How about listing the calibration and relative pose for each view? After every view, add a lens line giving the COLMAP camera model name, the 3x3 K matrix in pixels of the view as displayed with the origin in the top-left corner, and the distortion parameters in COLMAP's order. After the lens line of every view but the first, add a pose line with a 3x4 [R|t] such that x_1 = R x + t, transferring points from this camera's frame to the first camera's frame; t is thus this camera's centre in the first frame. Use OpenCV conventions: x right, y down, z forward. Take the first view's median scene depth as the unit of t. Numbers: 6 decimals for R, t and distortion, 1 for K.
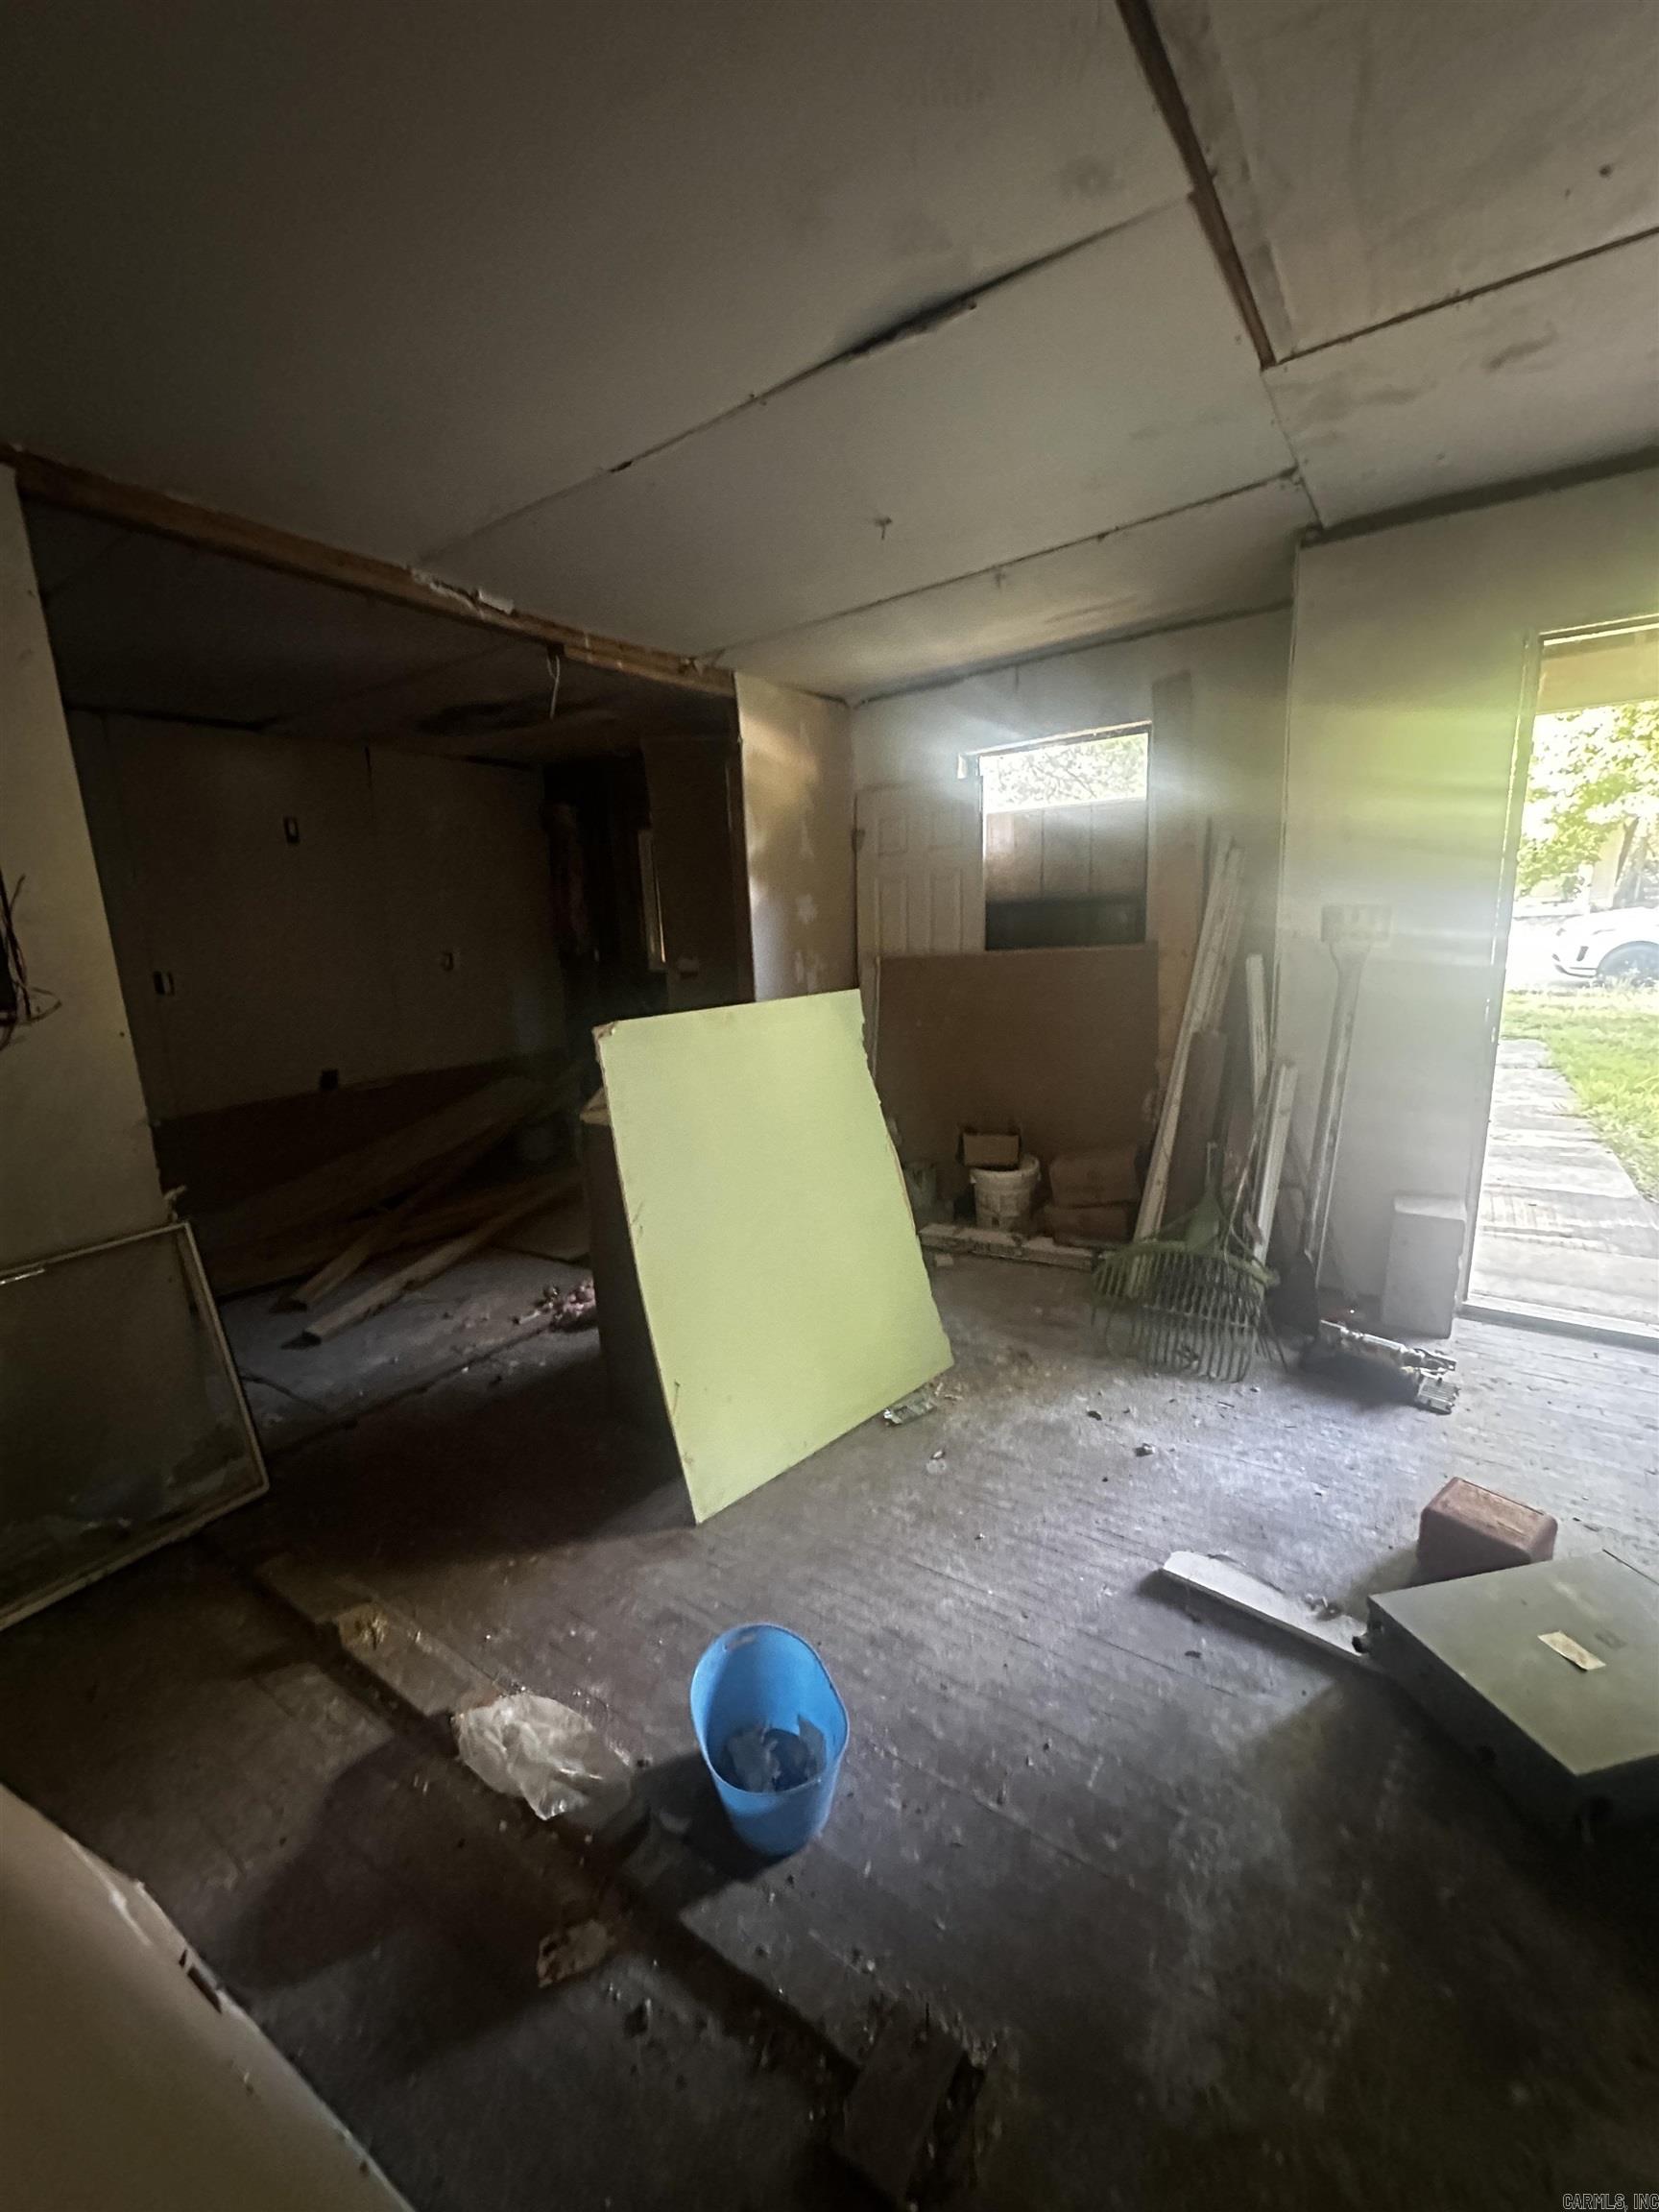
lens RADIAL K [[910.5, 0, 829.5], [0, 910.5, 1106.0], [0, 0, 1]] dist [-0.004393, 0.000196]
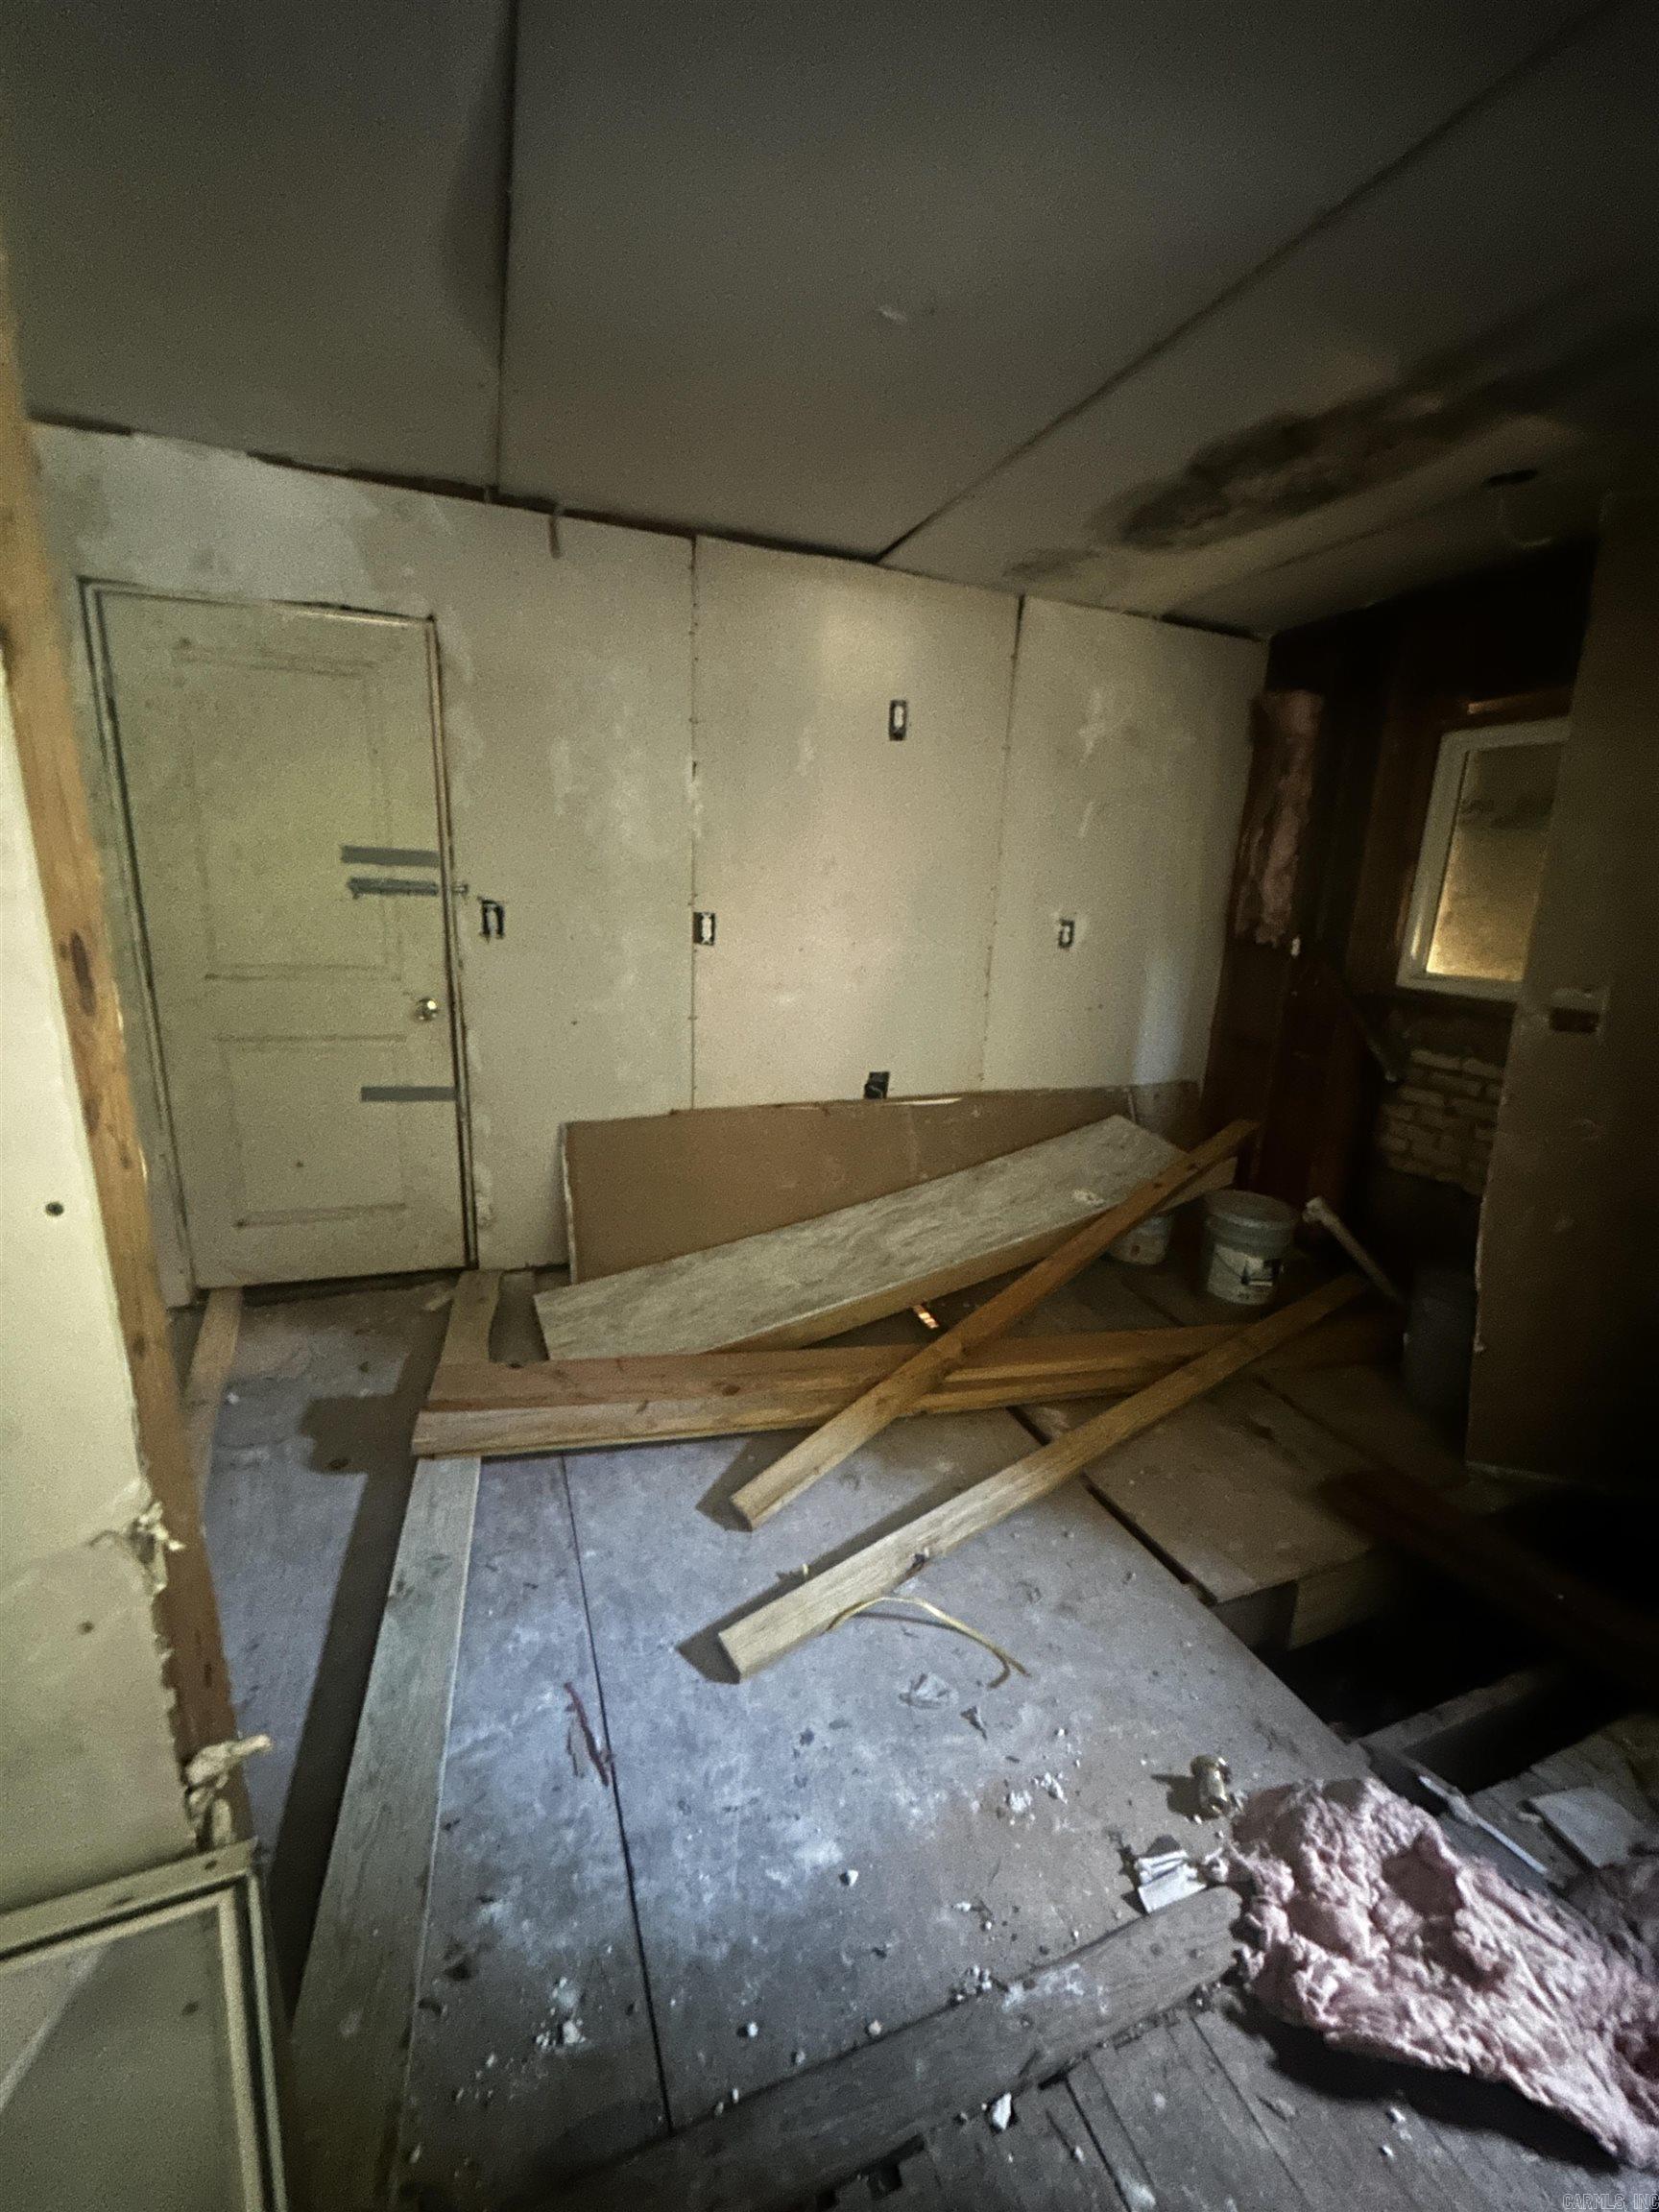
lens RADIAL K [[910.5, 0, 829.5], [0, 910.5, 1106.0], [0, 0, 1]] dist [-0.004393, 0.000196]
pose [[0.824027, 0.203760, -0.528641, -0.194387], [-0.185024, 0.978711, 0.088827, -0.065600], [0.535486, 0.024616, 0.844185, 0.364157]]
